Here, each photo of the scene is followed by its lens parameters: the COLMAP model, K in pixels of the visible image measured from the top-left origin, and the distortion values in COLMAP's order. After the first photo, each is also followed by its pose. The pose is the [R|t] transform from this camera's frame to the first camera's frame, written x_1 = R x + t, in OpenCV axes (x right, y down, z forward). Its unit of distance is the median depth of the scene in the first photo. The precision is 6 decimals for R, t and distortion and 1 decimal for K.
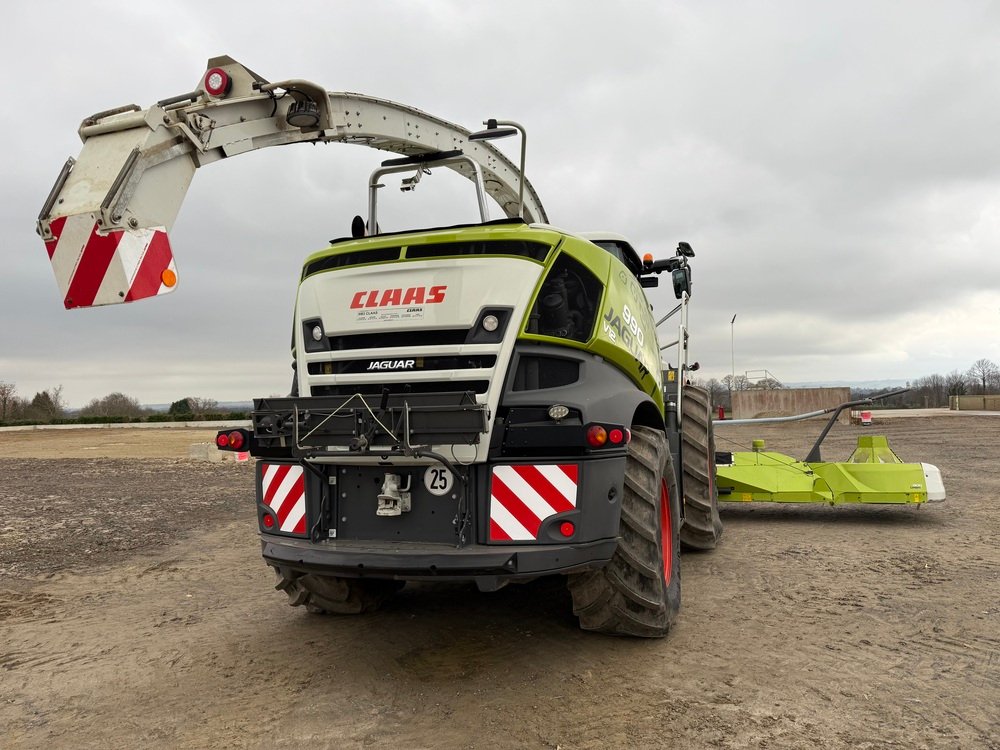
lens RADIAL K [[702.0, 0, 506.5], [0, 702.0, 376.4], [0, 0, 1]] dist [0.018624, -0.027121]
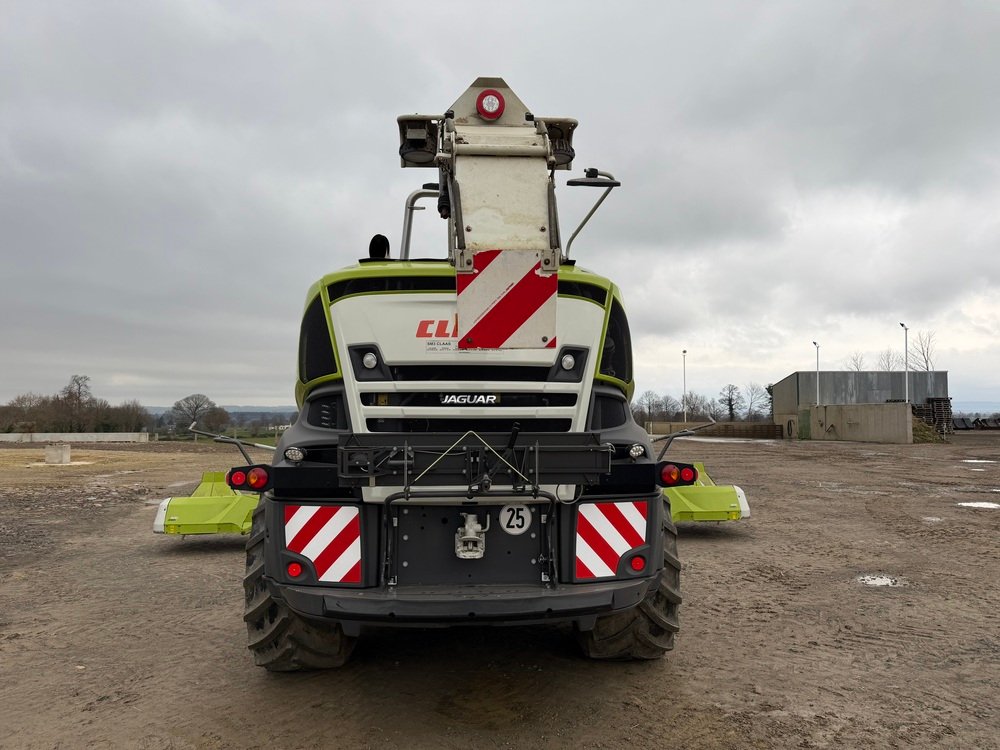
lens RADIAL K [[702.0, 0, 497.4], [0, 702.0, 369.9], [0, 0, 1]] dist [0.018624, -0.027121]
pose [[0.922588, 0.049651, 0.382578, -0.484308], [-0.036538, 0.998471, -0.041472, -0.018093], [-0.384052, 0.024283, 0.922992, 0.093006]]
